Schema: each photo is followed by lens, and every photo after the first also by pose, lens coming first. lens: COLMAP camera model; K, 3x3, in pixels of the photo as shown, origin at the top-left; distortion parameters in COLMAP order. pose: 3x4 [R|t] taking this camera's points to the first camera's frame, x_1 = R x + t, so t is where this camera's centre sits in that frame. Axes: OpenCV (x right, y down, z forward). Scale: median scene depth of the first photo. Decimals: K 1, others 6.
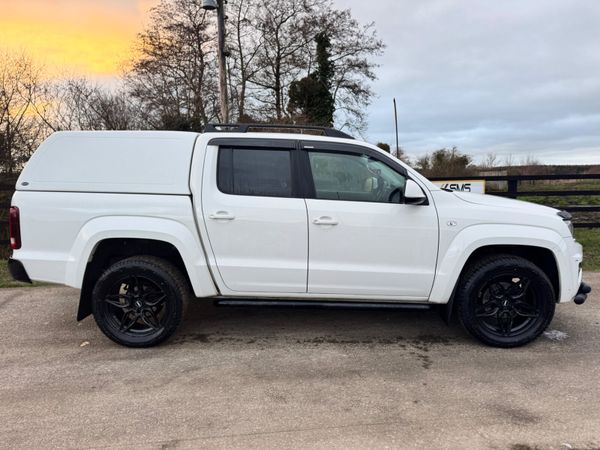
lens RADIAL K [[428.8, 0, 300.0], [0, 428.8, 225.0], [0, 0, 1]] dist [0.066967, -0.083581]
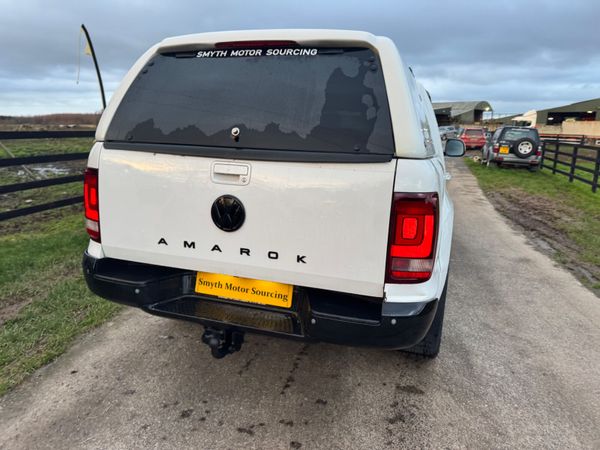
lens RADIAL K [[434.0, 0, 300.0], [0, 434.0, 225.0], [0, 0, 1]] dist [0.072747, -0.087956]
pose [[0.263895, -0.190445, 0.945563, -1.180483], [0.086756, 0.981027, 0.173375, -0.106786], [-0.960642, 0.036281, 0.275411, 1.027183]]
